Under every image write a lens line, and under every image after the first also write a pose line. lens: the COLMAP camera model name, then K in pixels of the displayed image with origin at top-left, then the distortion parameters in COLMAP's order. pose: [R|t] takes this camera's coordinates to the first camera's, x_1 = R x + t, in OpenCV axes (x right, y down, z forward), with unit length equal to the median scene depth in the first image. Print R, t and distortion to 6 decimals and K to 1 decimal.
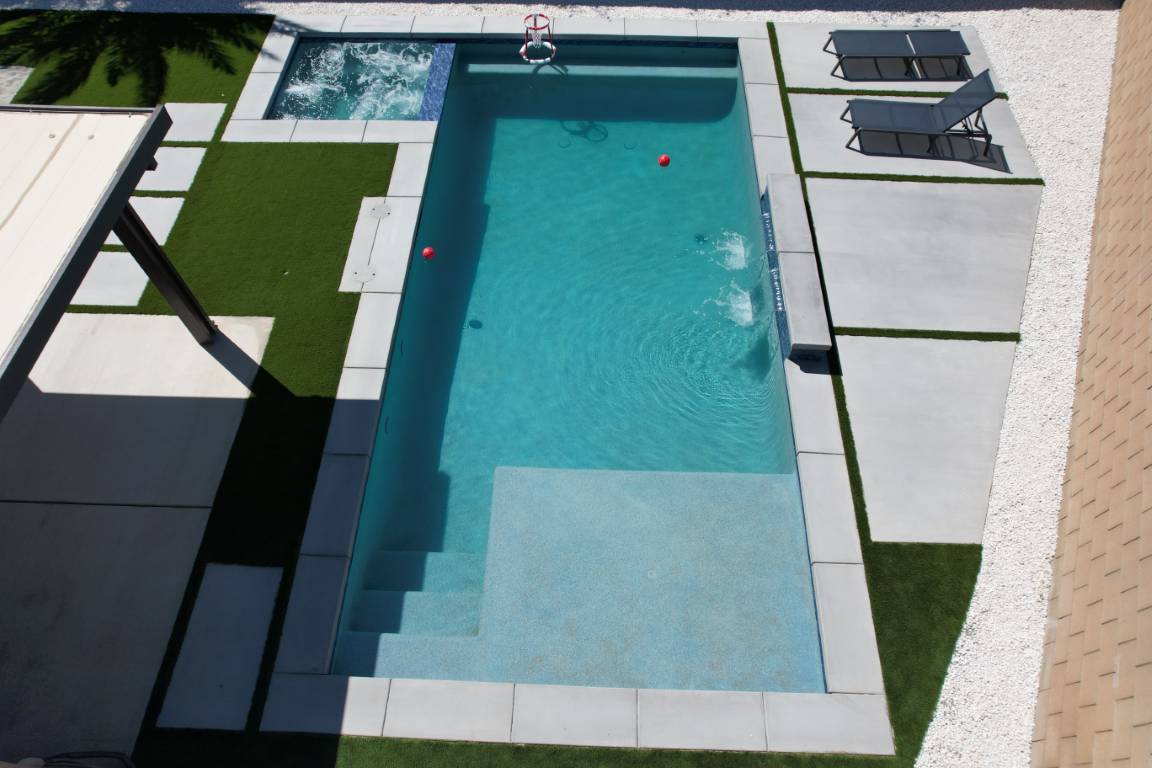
lens RADIAL K [[734.9, 0, 574.9], [0, 734.9, 380.1], [0, 0, 1]] dist [-0.074134, 0.064106]
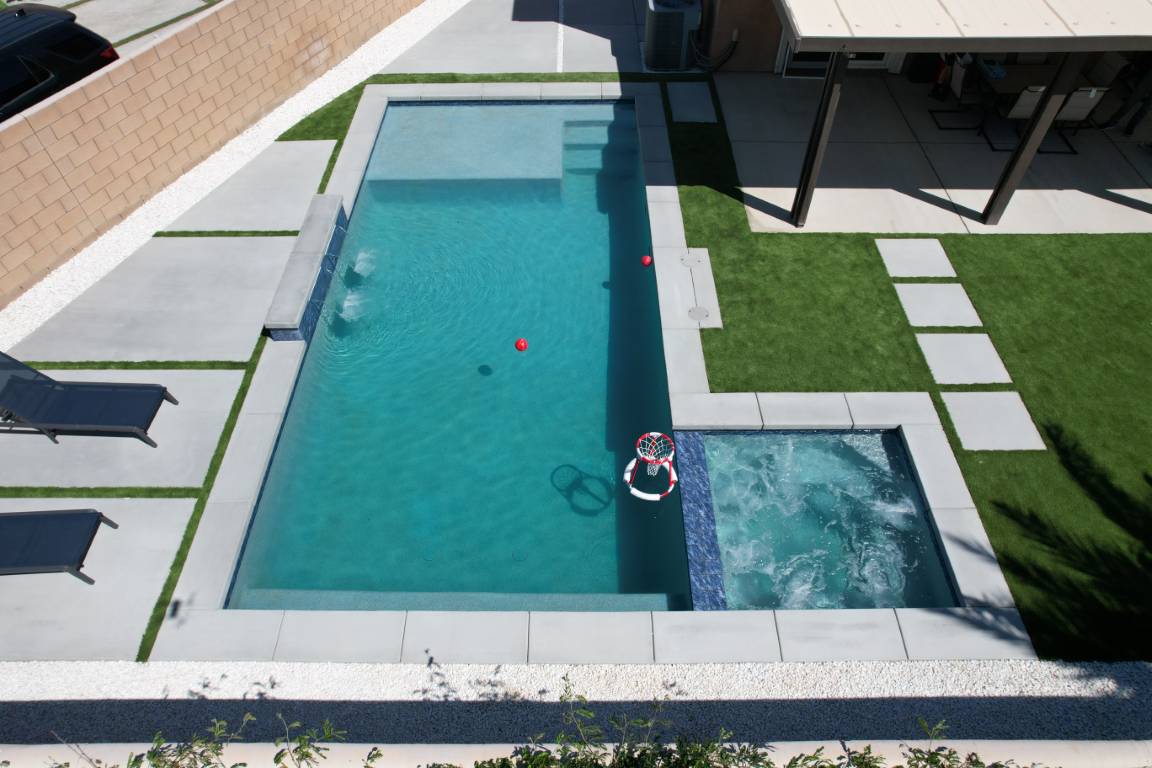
lens RADIAL K [[734.9, 0, 574.1], [0, 734.9, 378.5], [0, 0, 1]] dist [-0.074134, 0.064106]
pose [[-0.999294, 0.033496, -0.017035, -0.084615], [-0.026084, -0.291926, 0.956085, -1.318854], [0.027052, 0.955854, 0.292594, 0.864395]]
